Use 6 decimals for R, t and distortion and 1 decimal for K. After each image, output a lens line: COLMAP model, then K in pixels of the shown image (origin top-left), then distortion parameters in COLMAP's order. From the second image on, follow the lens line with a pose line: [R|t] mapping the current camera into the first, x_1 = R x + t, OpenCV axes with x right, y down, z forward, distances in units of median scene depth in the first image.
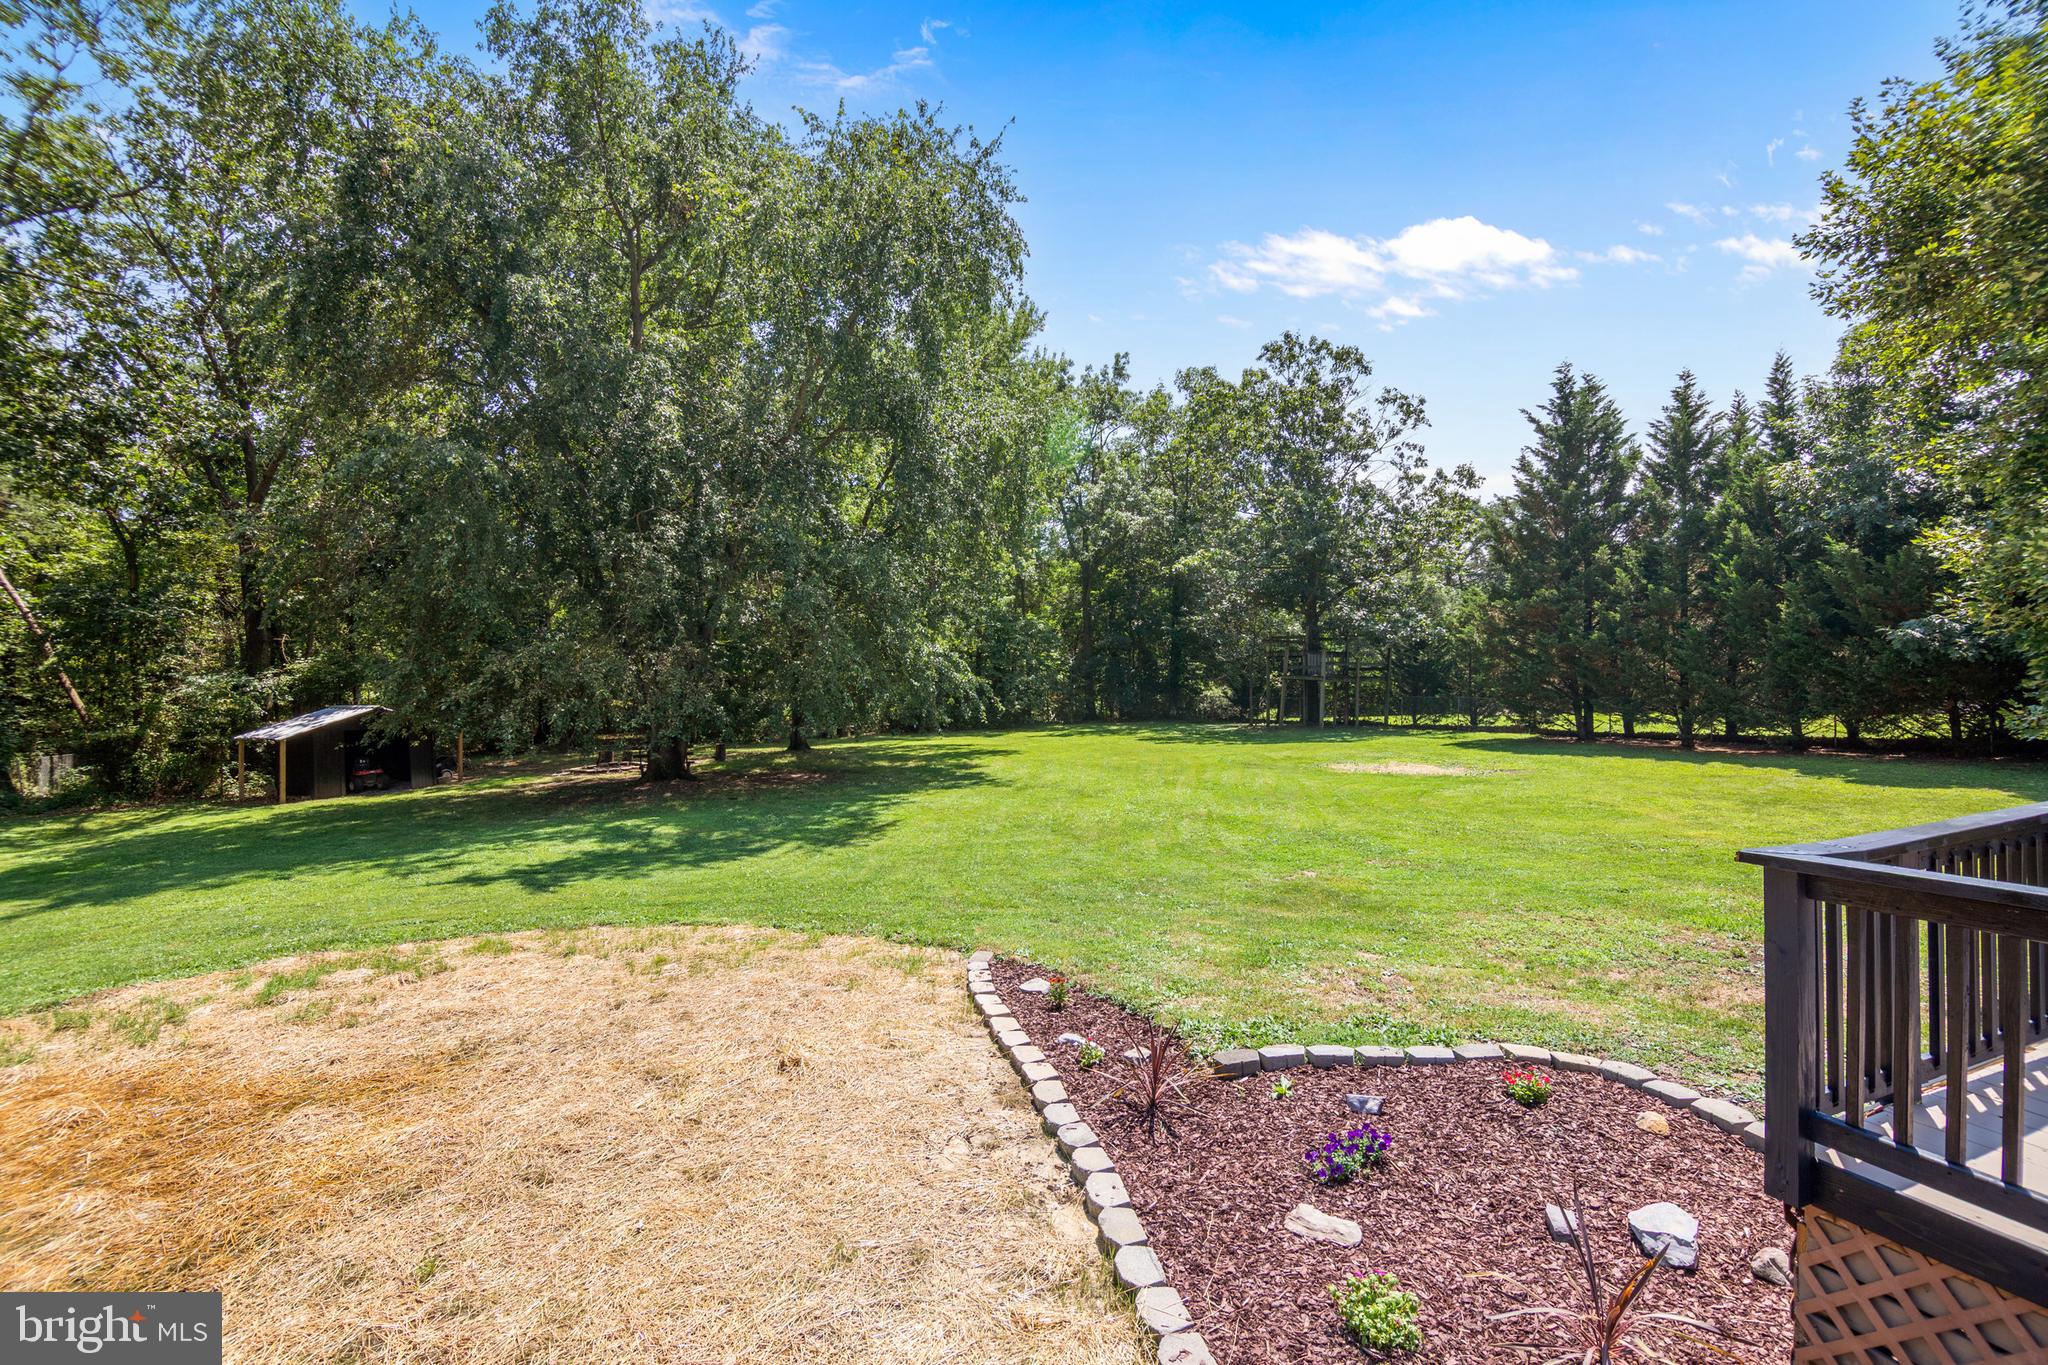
lens RADIAL K [[907.5, 0, 1022.7], [0, 907.5, 682.8], [0, 0, 1]] dist [-0.011485, -0.001079]
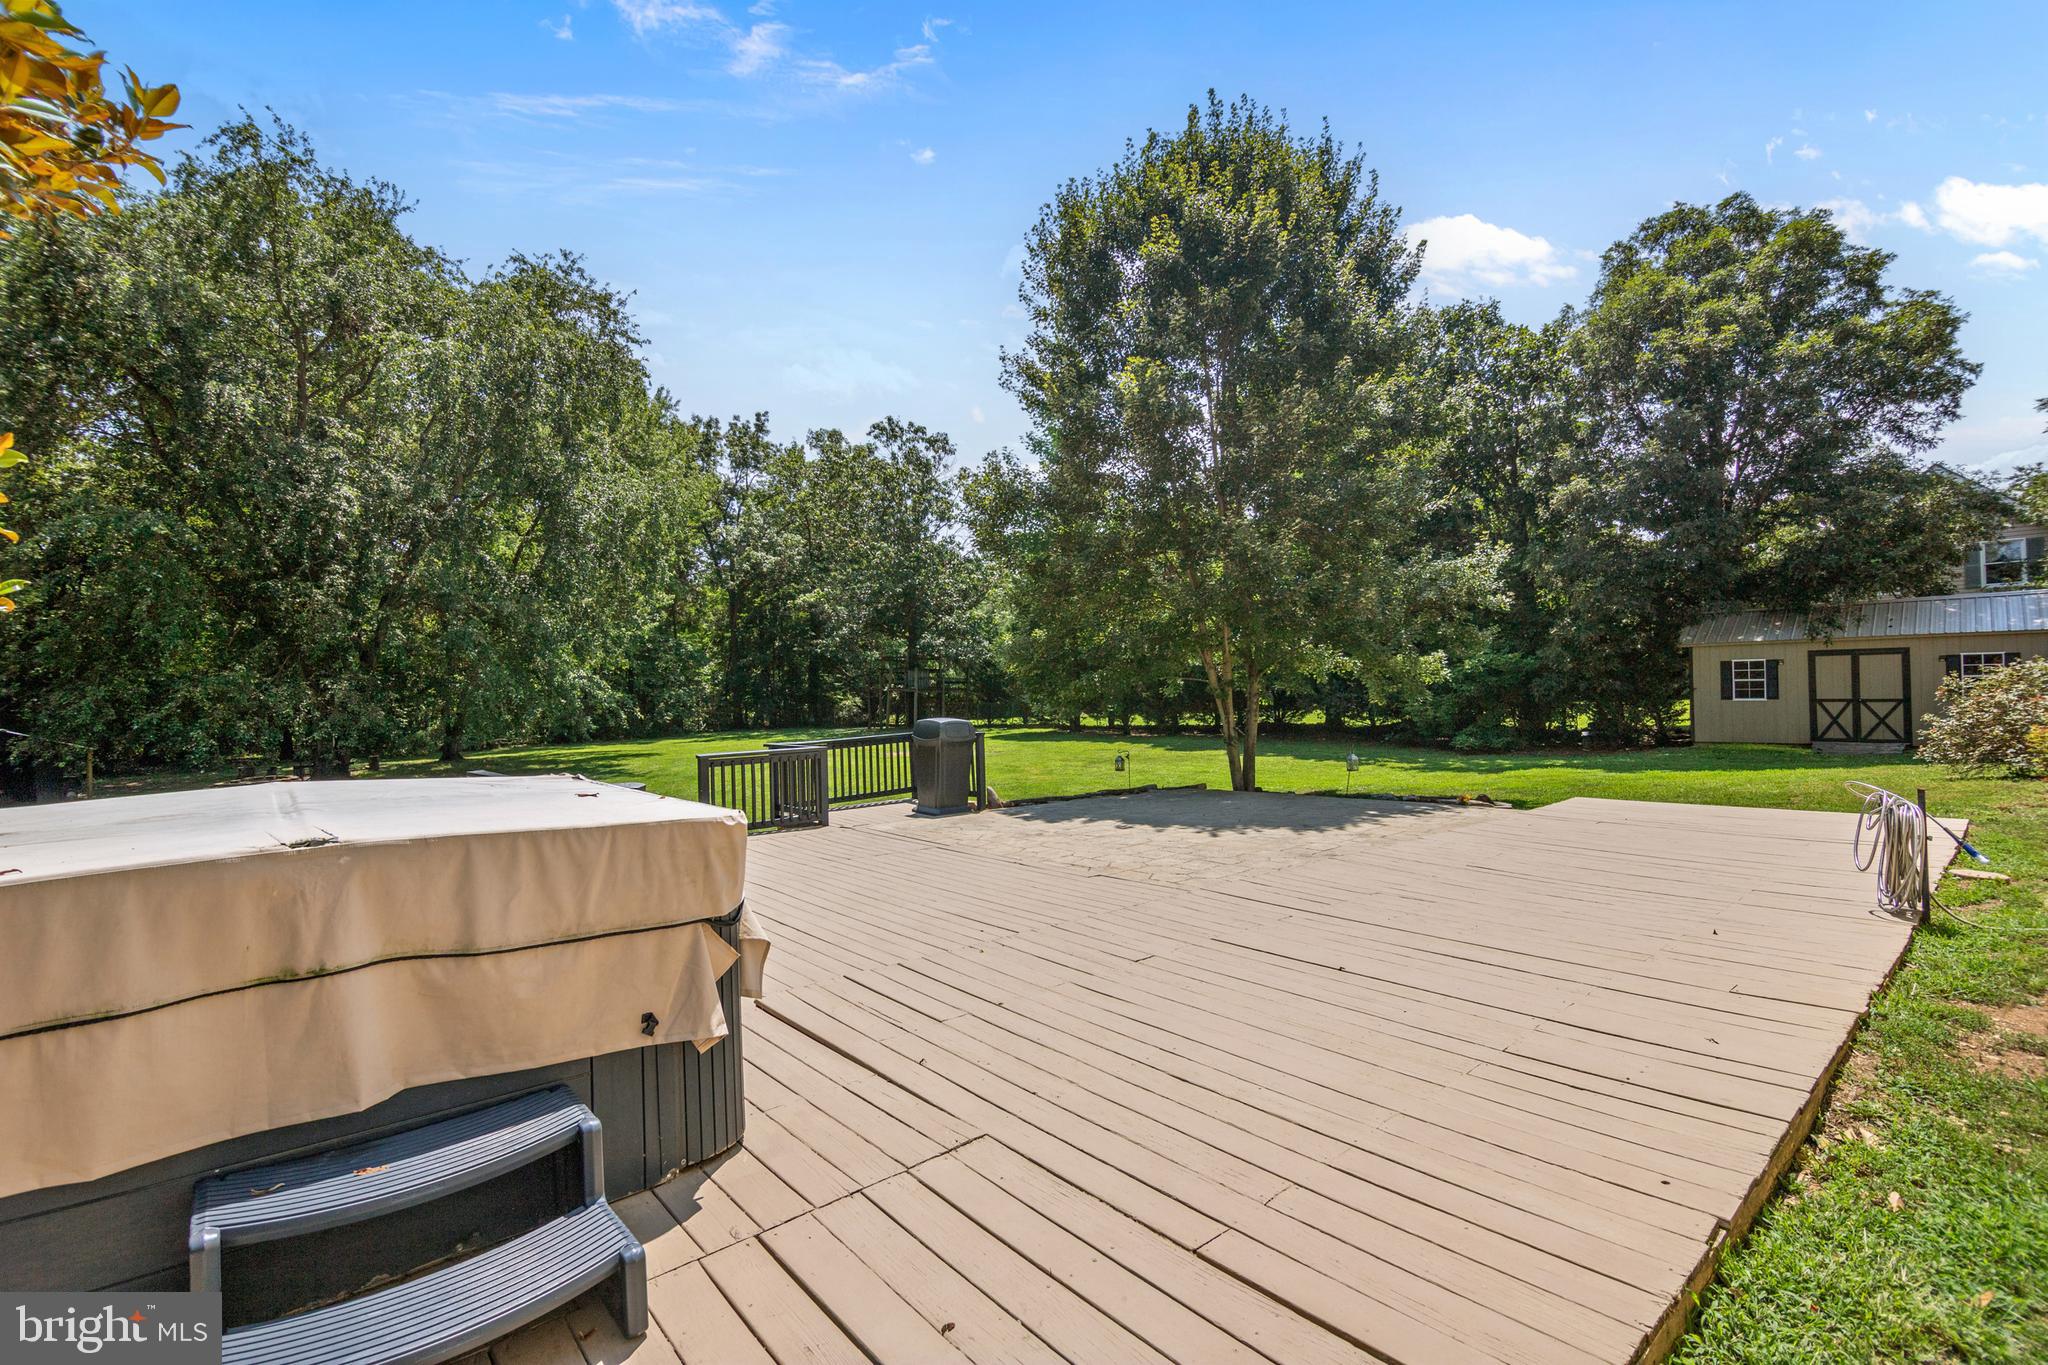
lens RADIAL K [[907.5, 0, 1021.7], [0, 907.5, 687.4], [0, 0, 1]] dist [-0.011485, -0.001079]
pose [[0.941822, -0.009008, 0.335991, 0.037023], [0.010450, 0.999942, -0.002484, -0.004536], [-0.335949, 0.005851, 0.941862, -0.249007]]
